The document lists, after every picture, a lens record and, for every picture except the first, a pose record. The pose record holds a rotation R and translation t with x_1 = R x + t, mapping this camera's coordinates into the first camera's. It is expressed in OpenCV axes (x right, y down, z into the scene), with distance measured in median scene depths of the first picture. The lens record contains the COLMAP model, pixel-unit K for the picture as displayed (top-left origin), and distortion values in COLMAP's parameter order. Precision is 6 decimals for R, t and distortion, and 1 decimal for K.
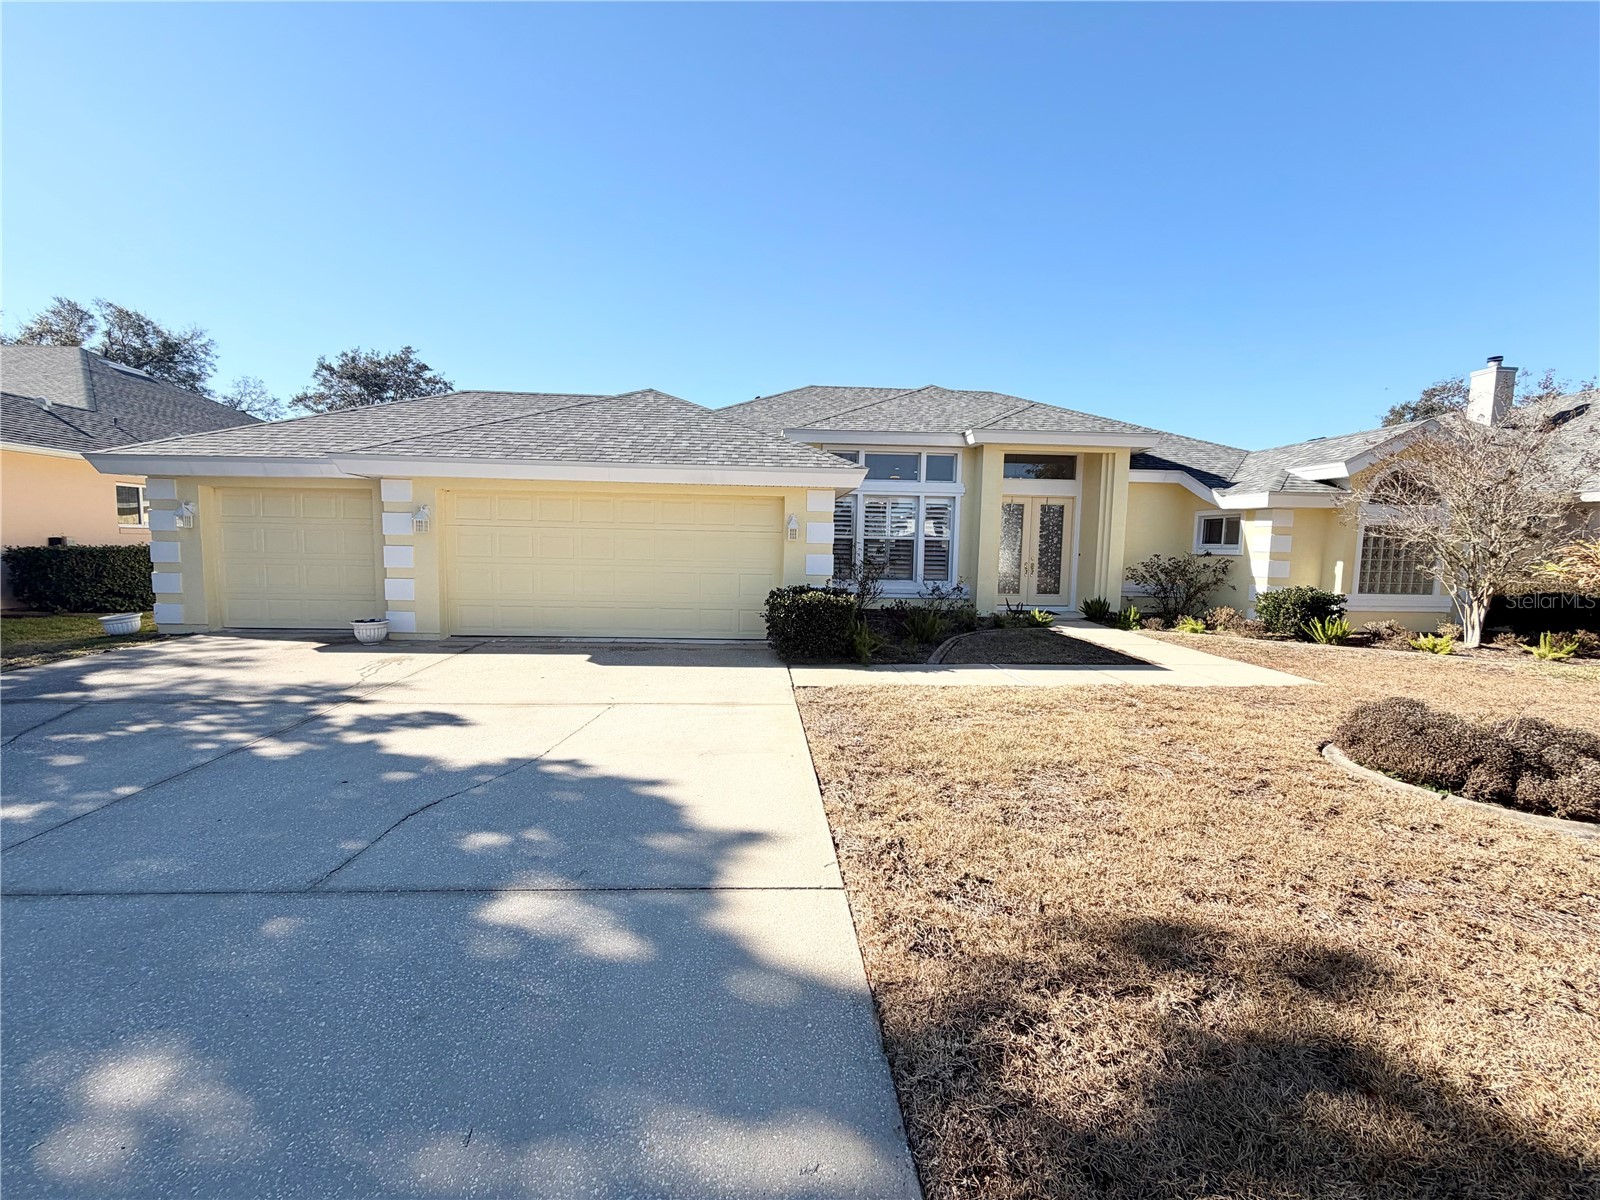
lens RADIAL K [[634.8, 0, 790.4], [0, 634.8, 599.4], [0, 0, 1]] dist [-0.005553, 0.001408]
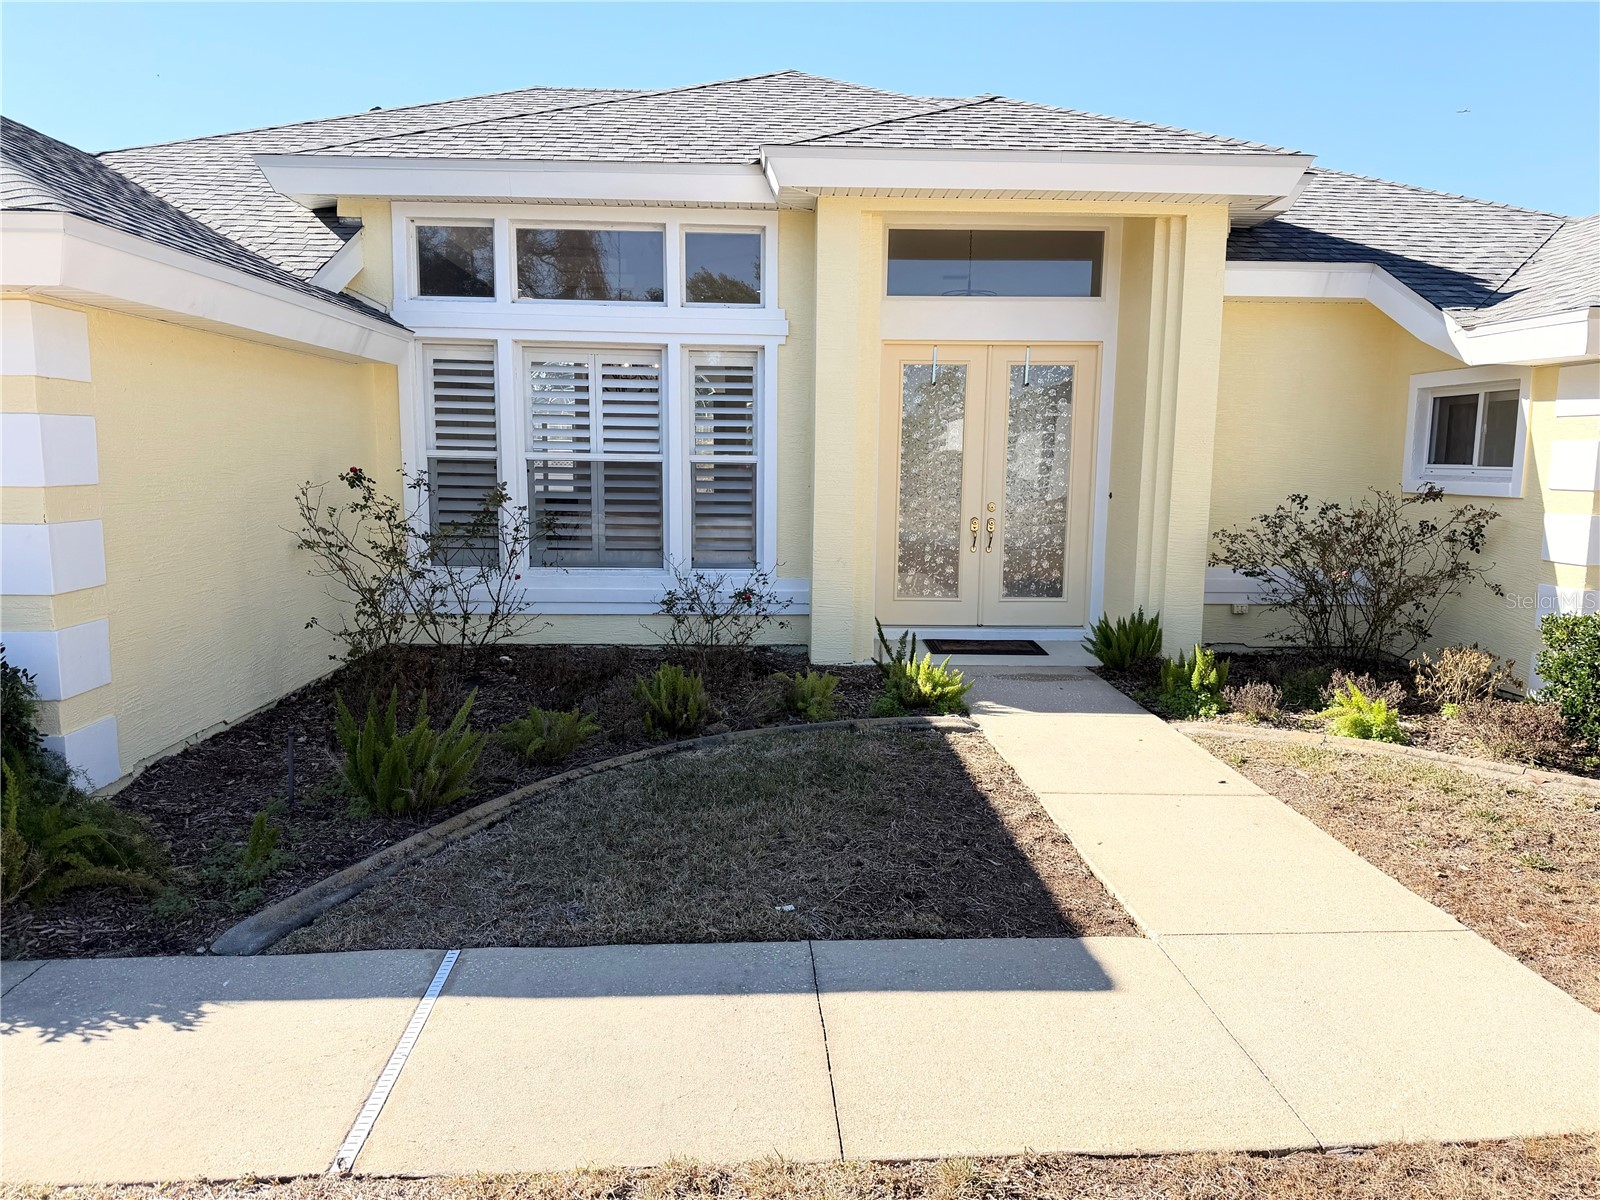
lens RADIAL K [[1114.0, 0, 804.7], [0, 1114.0, 603.6], [0, 0, 1]] dist [0.055114, -0.076157]
pose [[0.999948, -0.009584, -0.003350, 0.313224], [0.009740, 0.998686, 0.050305, -0.046418], [0.002863, -0.050336, 0.998728, 0.367704]]
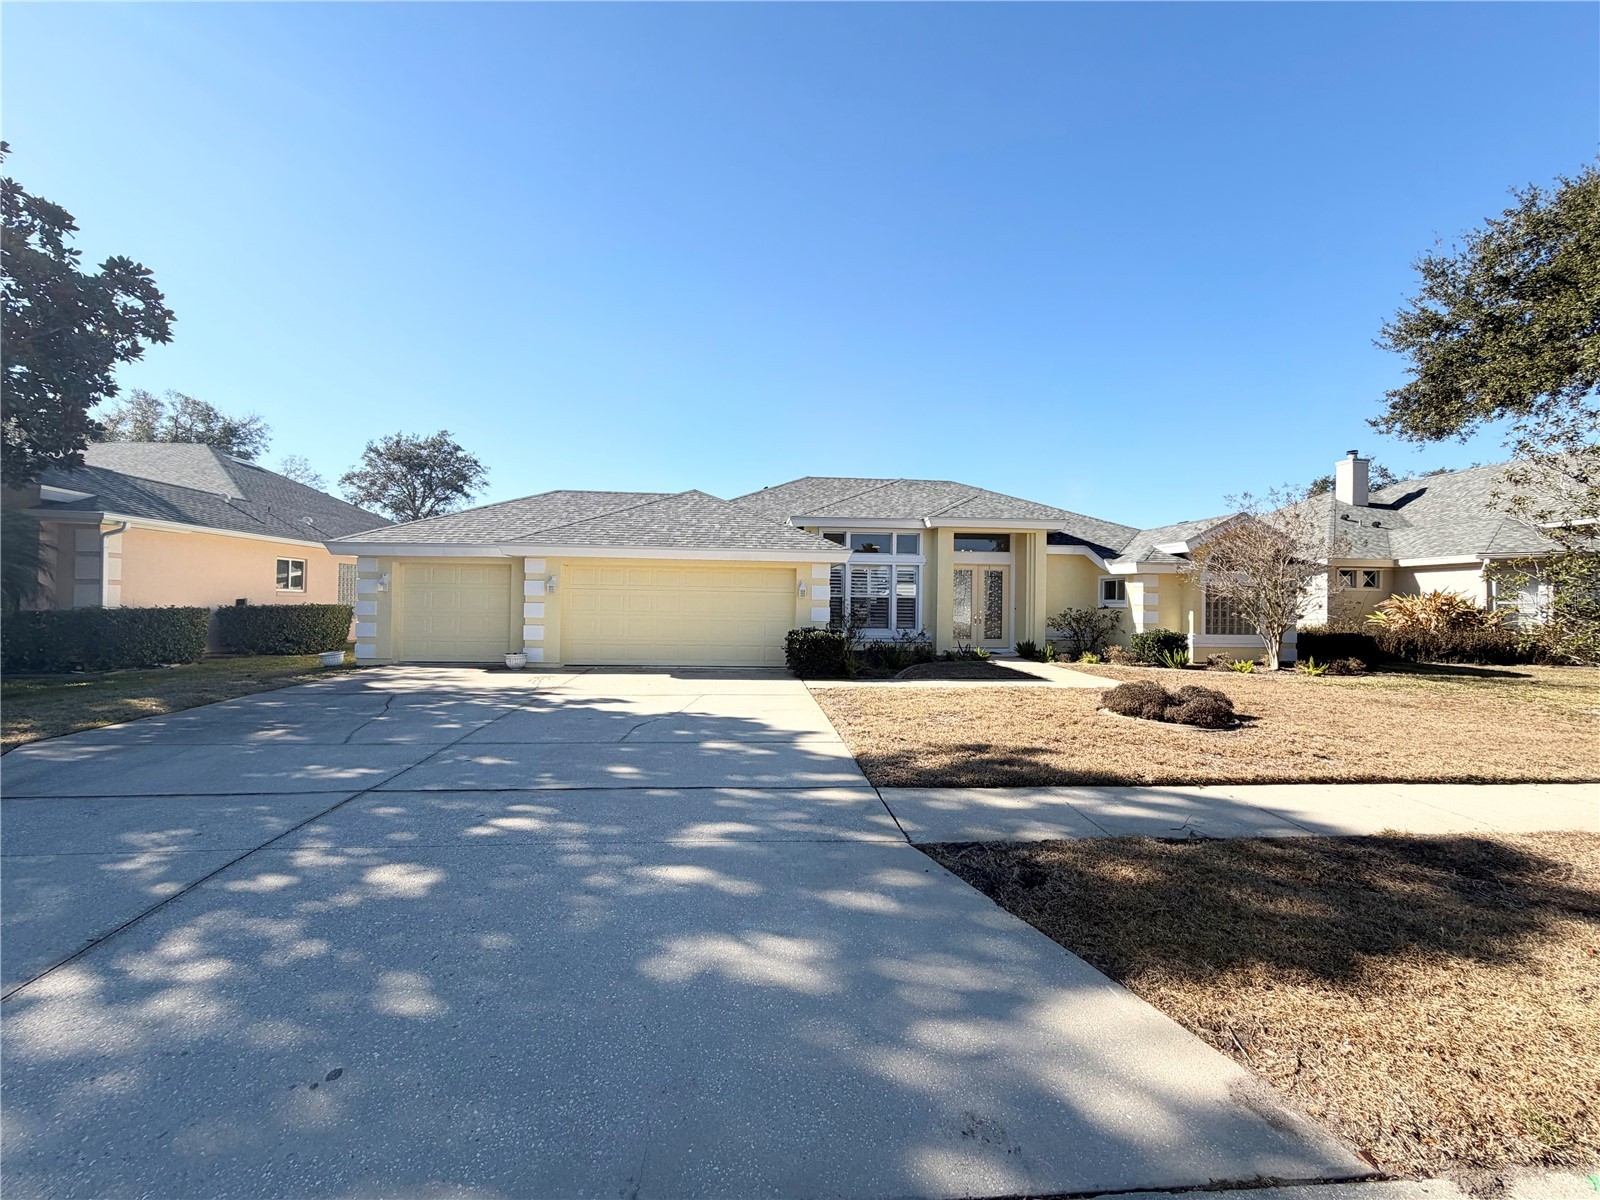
lens RADIAL K [[634.8, 0, 792.7], [0, 634.8, 603.6], [0, 0, 1]] dist [-0.005553, 0.001408]
pose [[0.999739, -0.005391, 0.022189, -0.037896], [0.007343, 0.996016, -0.088874, 0.037314], [-0.021622, 0.089014, 0.995796, -0.341678]]
